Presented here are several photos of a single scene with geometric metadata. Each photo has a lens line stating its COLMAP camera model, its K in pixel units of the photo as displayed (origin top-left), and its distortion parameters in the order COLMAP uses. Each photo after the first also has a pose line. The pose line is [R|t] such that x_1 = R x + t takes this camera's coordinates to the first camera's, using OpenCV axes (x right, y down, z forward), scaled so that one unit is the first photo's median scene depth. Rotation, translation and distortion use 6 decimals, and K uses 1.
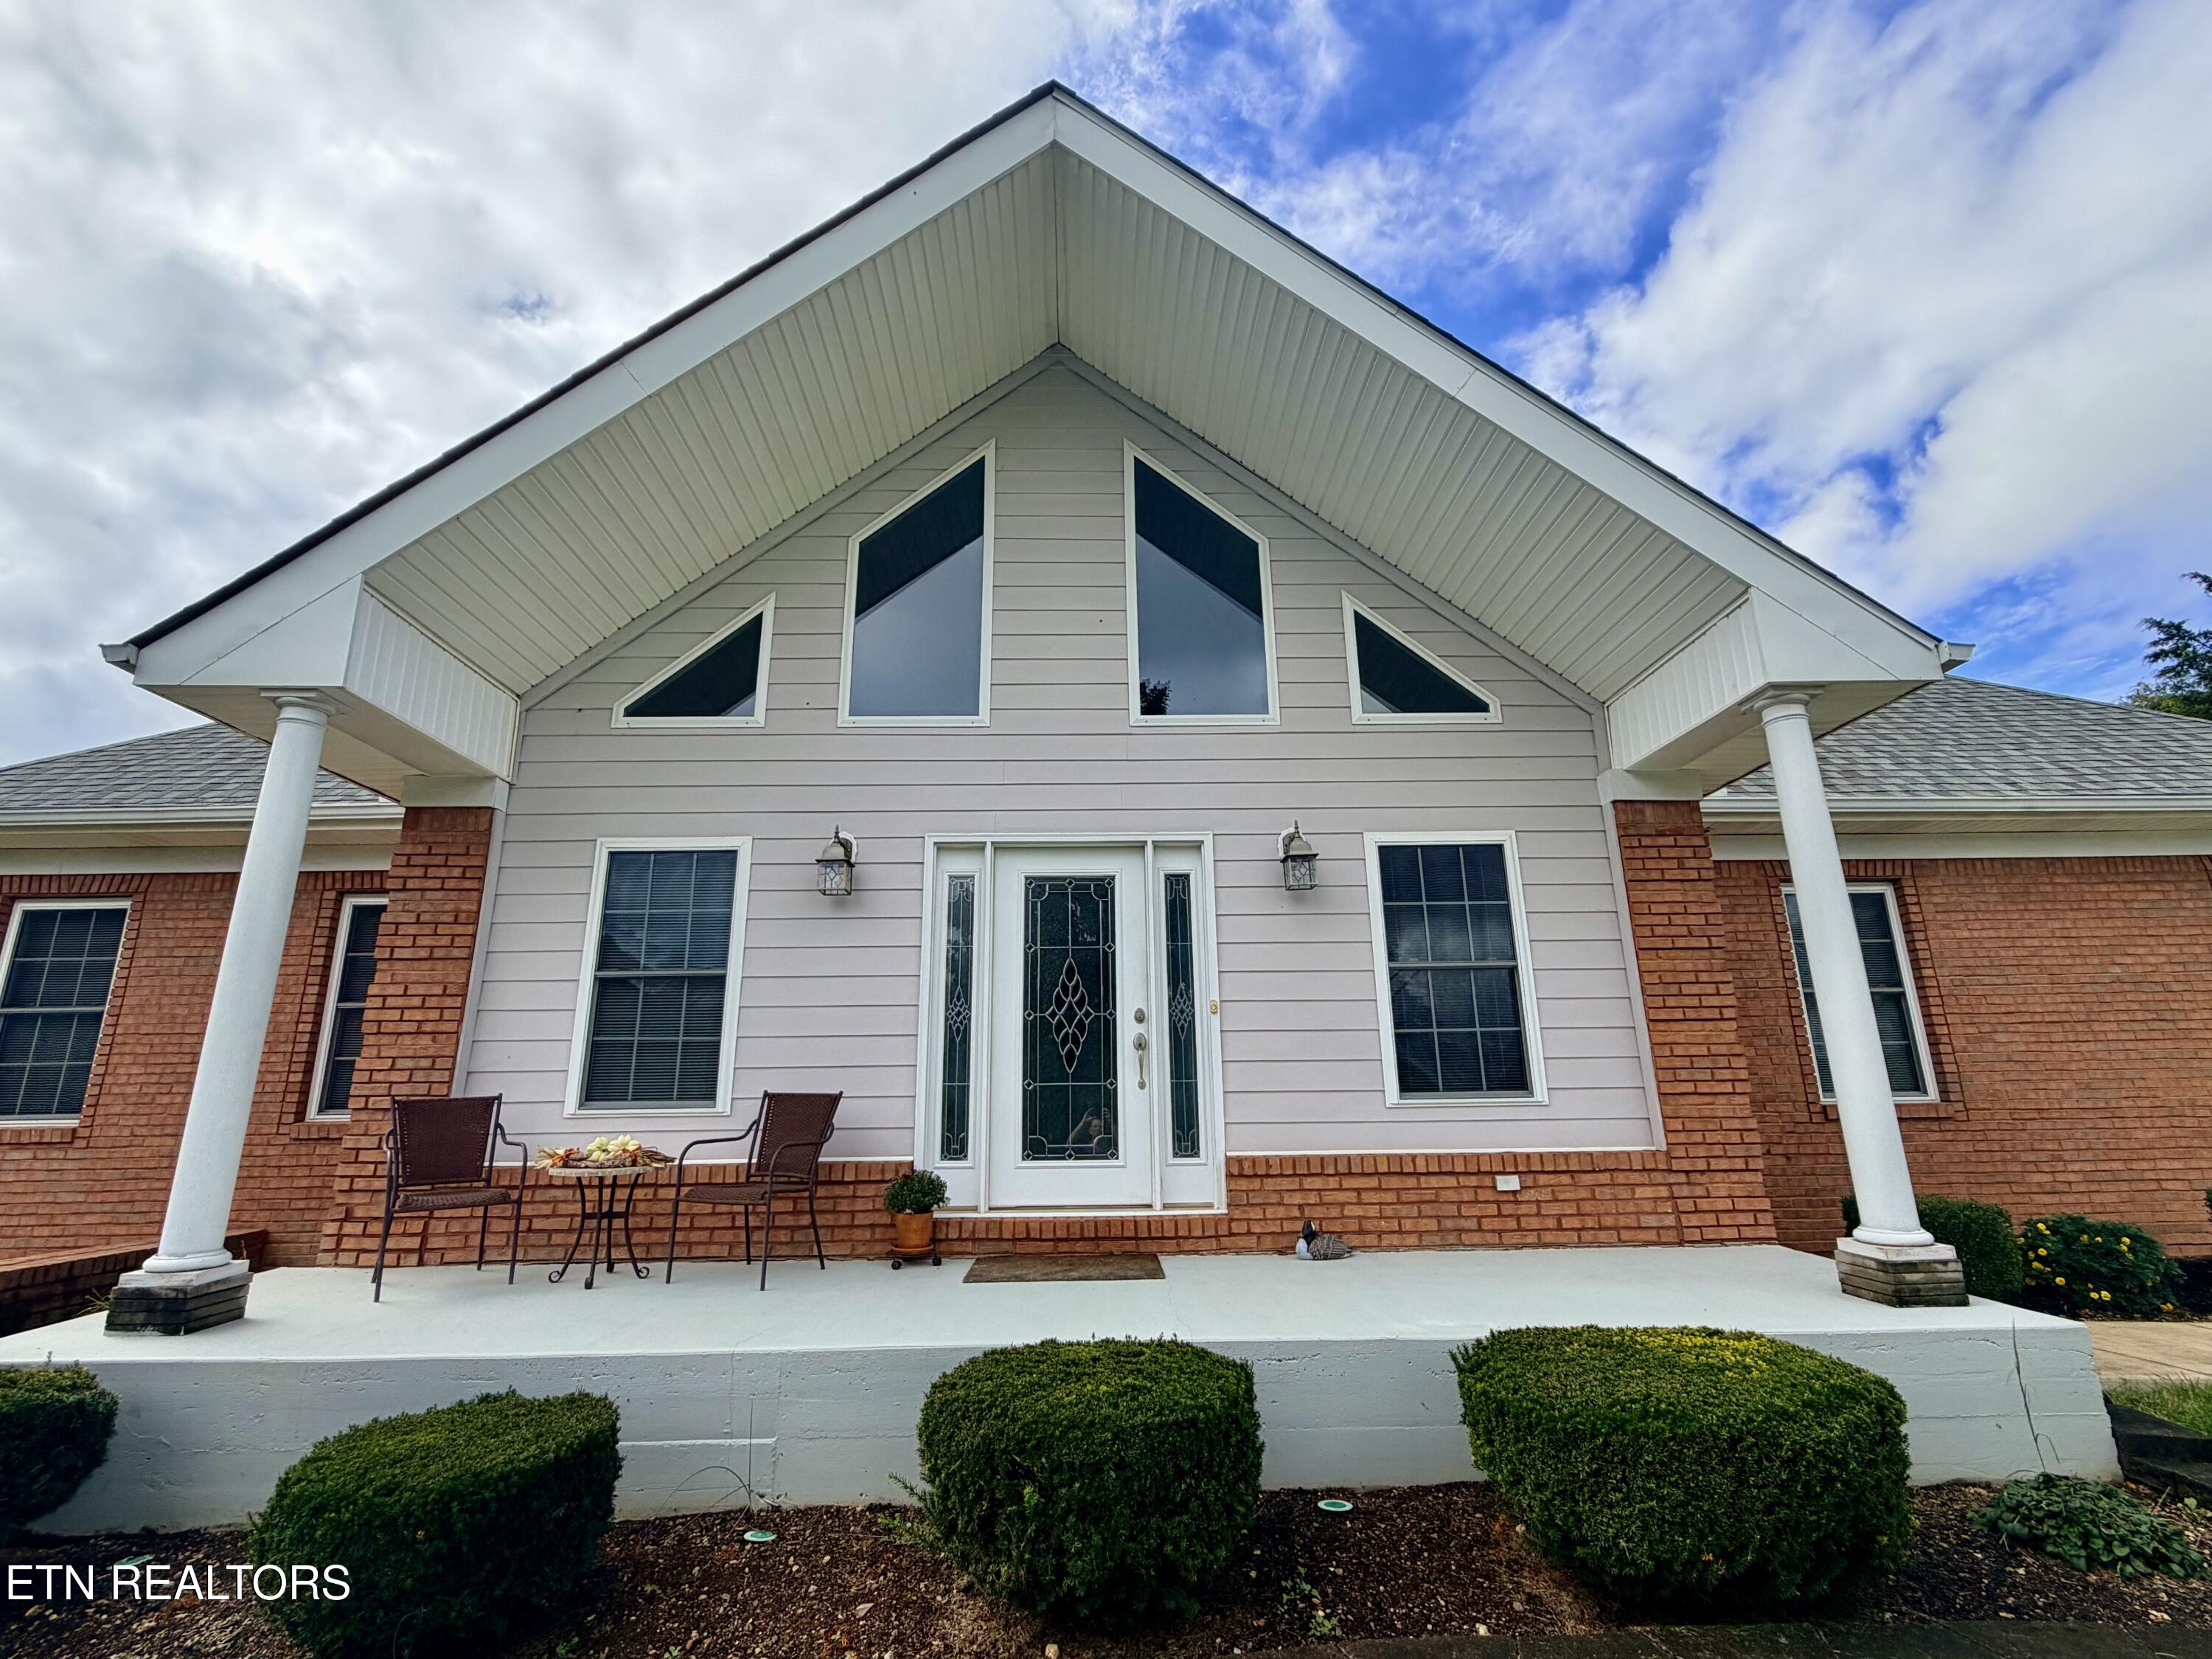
lens RADIAL K [[1025.9, 0, 1104.9], [0, 1025.9, 829.4], [0, 0, 1]] dist [0.004103, -0.000797]
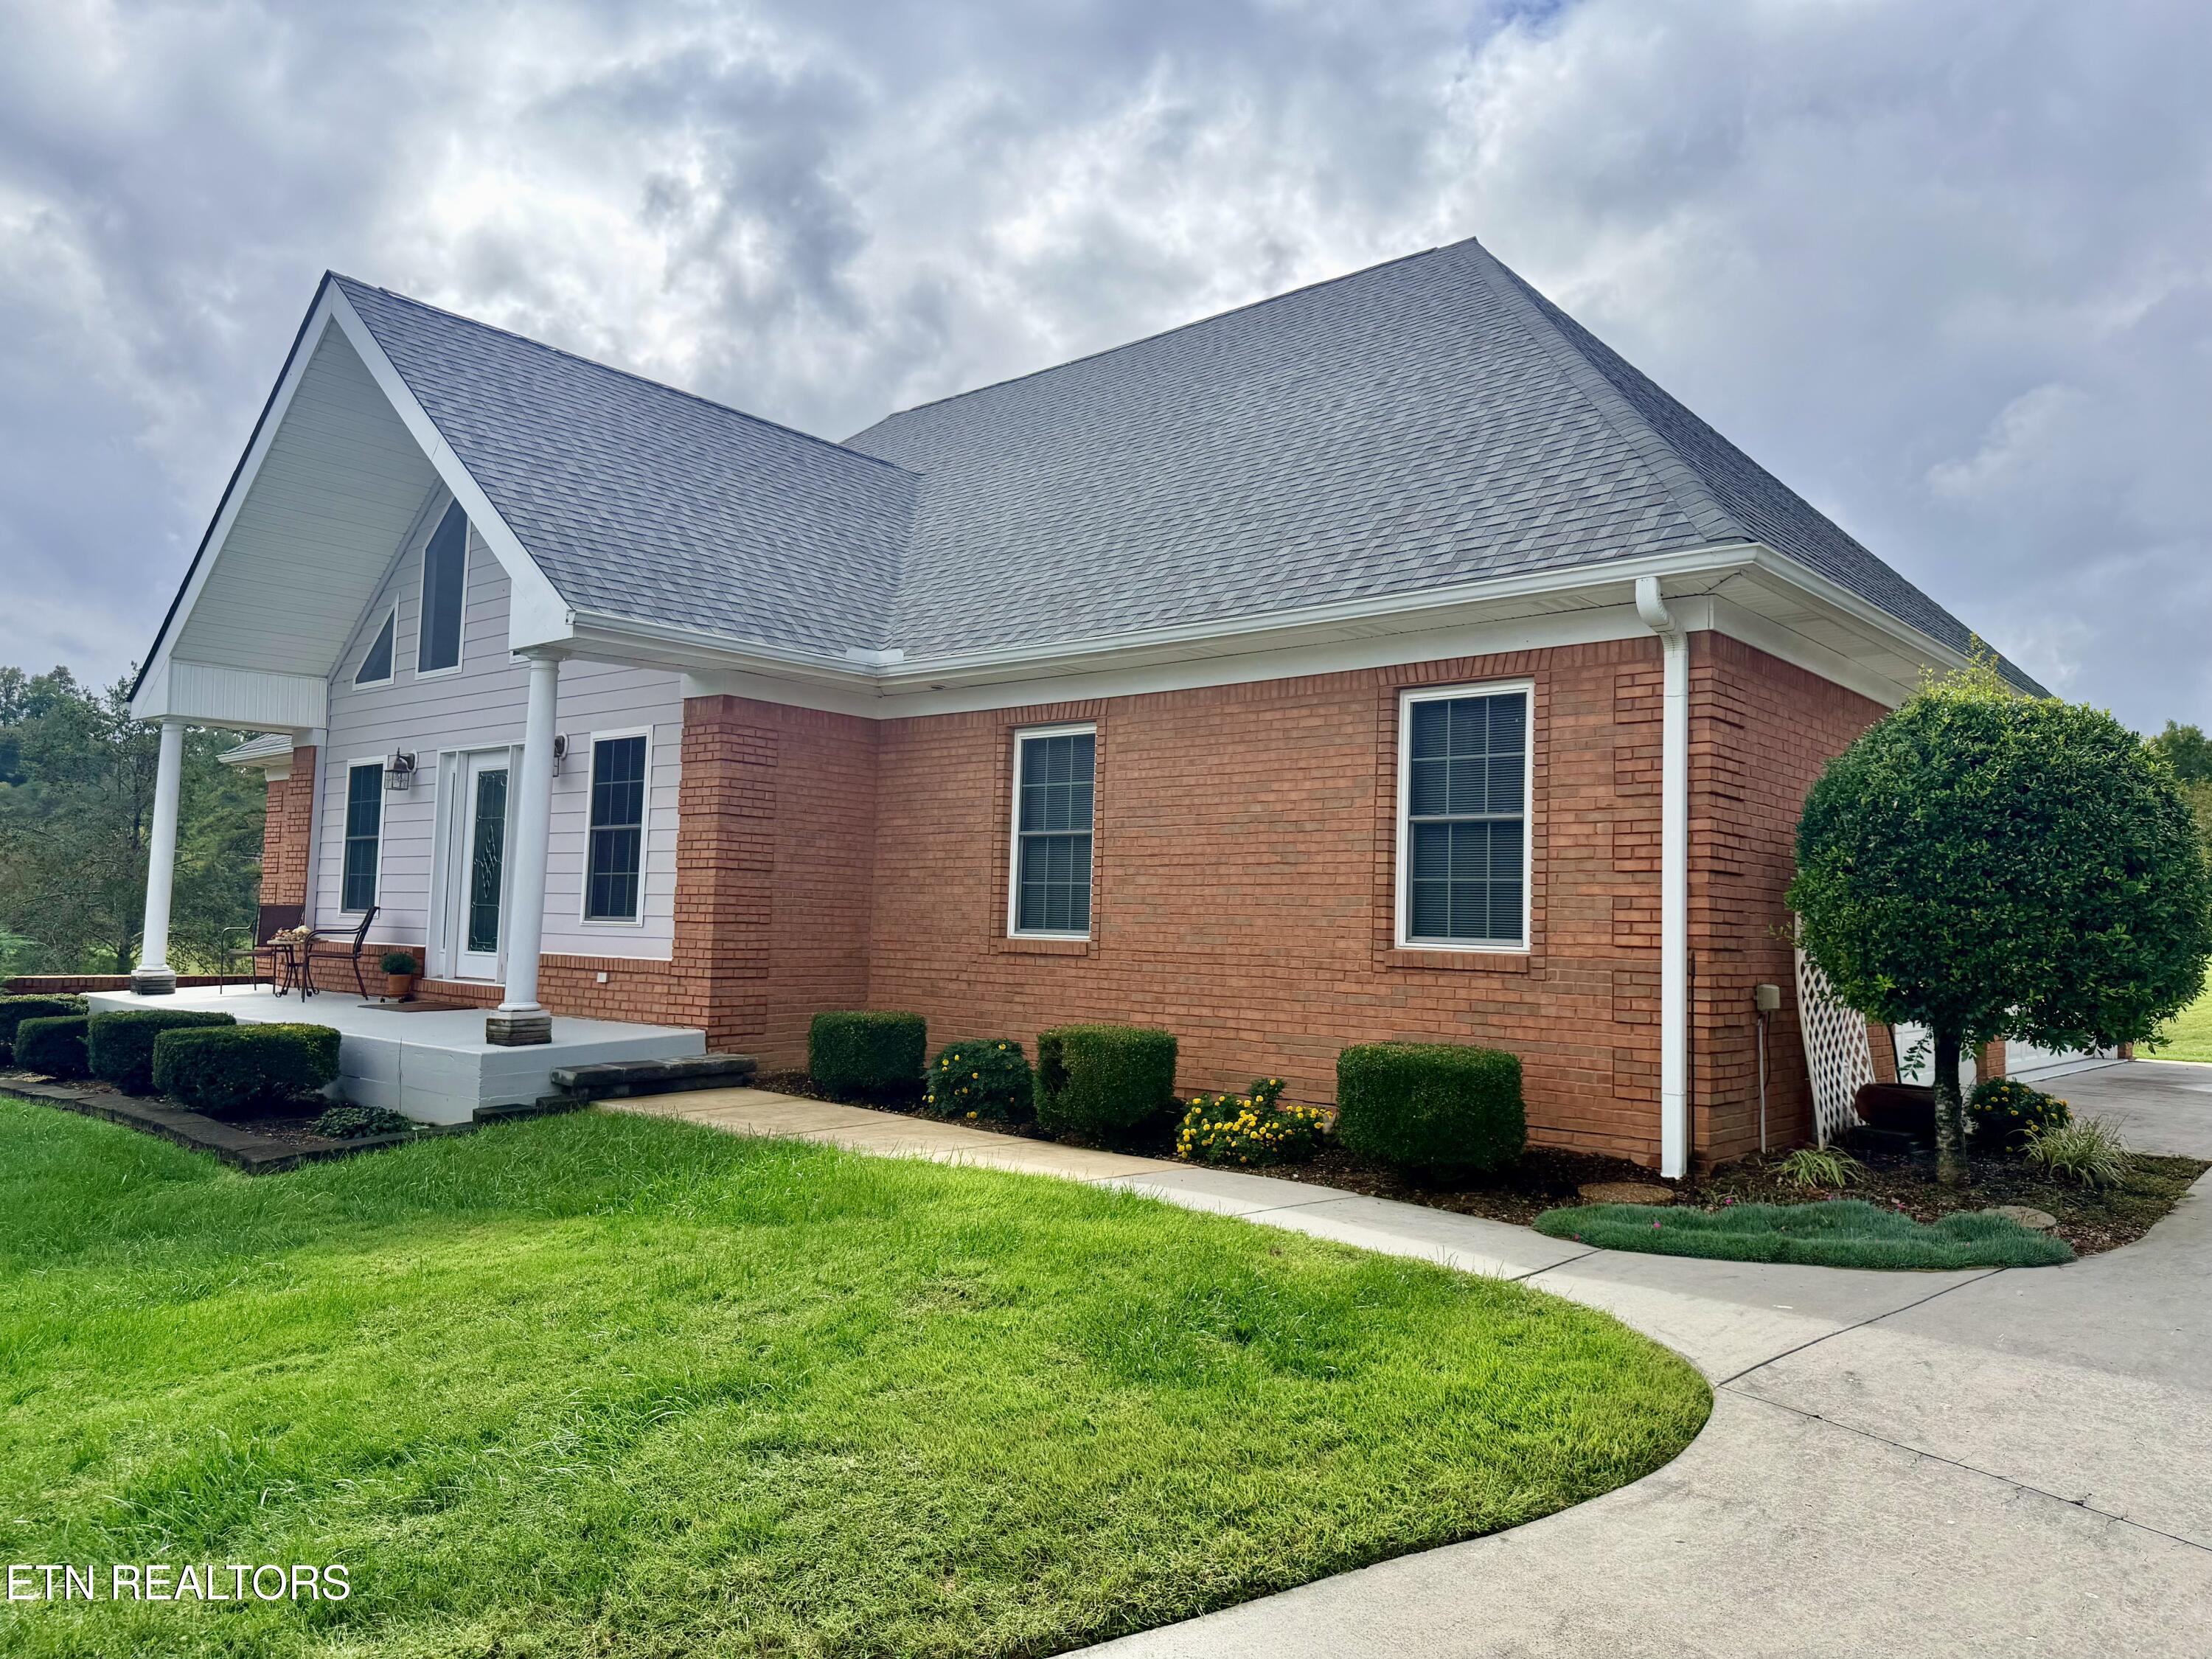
lens RADIAL K [[1541.3, 0, 1124.4], [0, 1541.3, 822.6], [0, 0, 1]] dist [0.026438, -0.046315]
pose [[0.753368, -0.013971, -0.657451, 2.216451], [0.135497, 0.981619, 0.134405, -0.060799], [0.643489, -0.190339, 0.741413, -0.101774]]
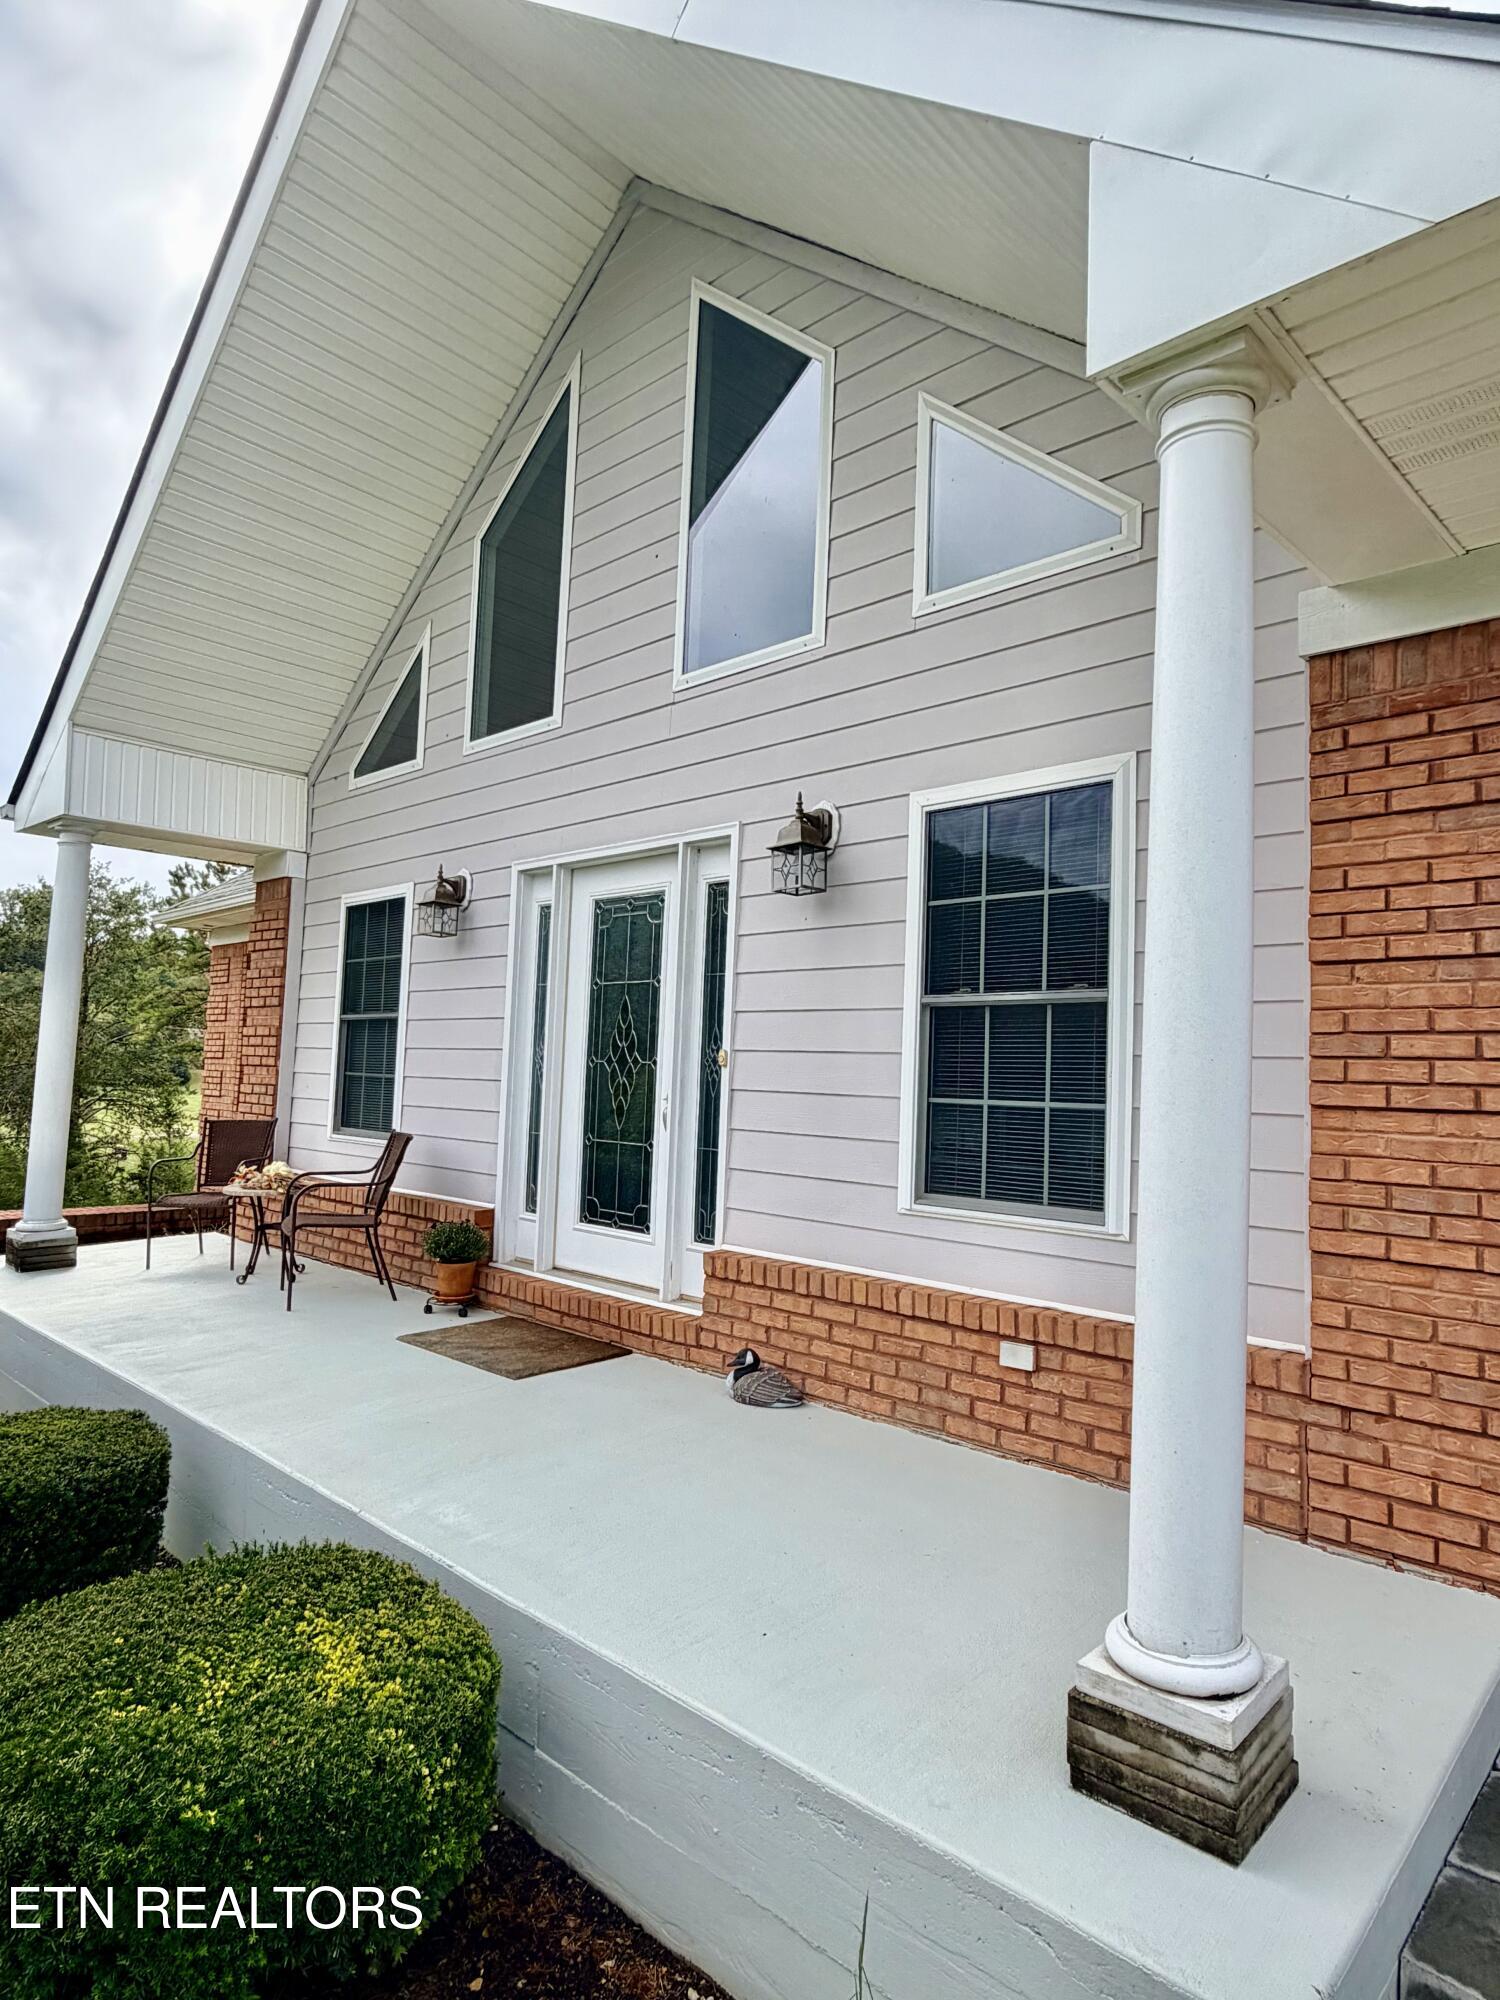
lens RADIAL K [[1145.1, 0, 753.2], [0, 1145.1, 1006.8], [0, 0, 1]] dist [0.006070, 0.000092]
pose [[0.716899, -0.008586, -0.697124, 0.698112], [0.134989, 0.982711, 0.126714, 0.030584], [0.683984, -0.184945, 0.705664, 0.416057]]
